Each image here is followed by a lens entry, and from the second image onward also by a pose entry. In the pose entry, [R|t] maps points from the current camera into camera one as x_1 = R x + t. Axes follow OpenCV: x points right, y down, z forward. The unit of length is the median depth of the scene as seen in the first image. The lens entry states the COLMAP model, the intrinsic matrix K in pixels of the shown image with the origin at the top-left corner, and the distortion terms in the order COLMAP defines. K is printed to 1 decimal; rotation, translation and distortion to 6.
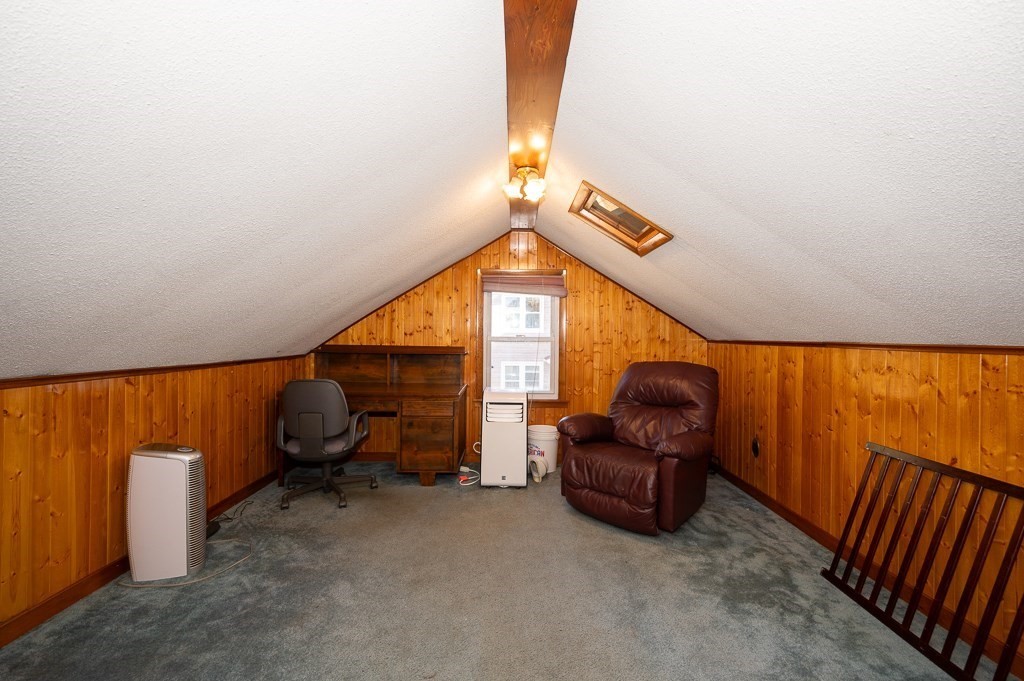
lens RADIAL K [[444.7, 0, 511.1], [0, 444.7, 340.5], [0, 0, 1]] dist [0.001459, -0.000661]
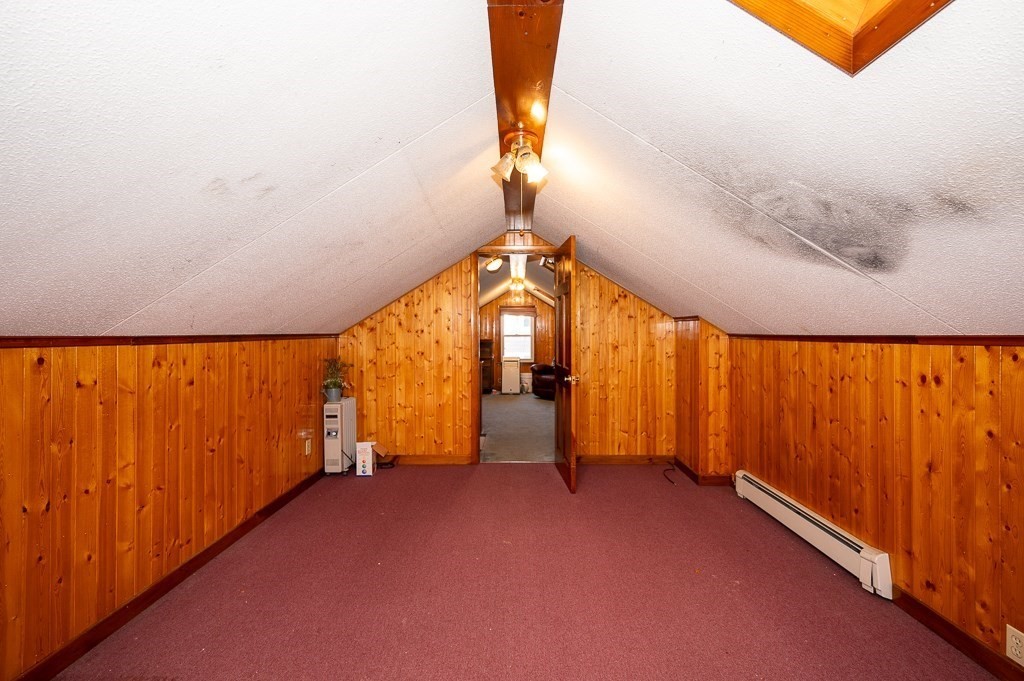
lens RADIAL K [[444.7, 0, 509.0], [0, 444.7, 337.4], [0, 0, 1]] dist [0.001459, -0.000661]
pose [[0.999949, -0.008871, 0.004743, -0.031897], [0.008855, 0.999955, 0.003472, -0.003006], [-0.004773, -0.003429, 0.999983, -1.312004]]
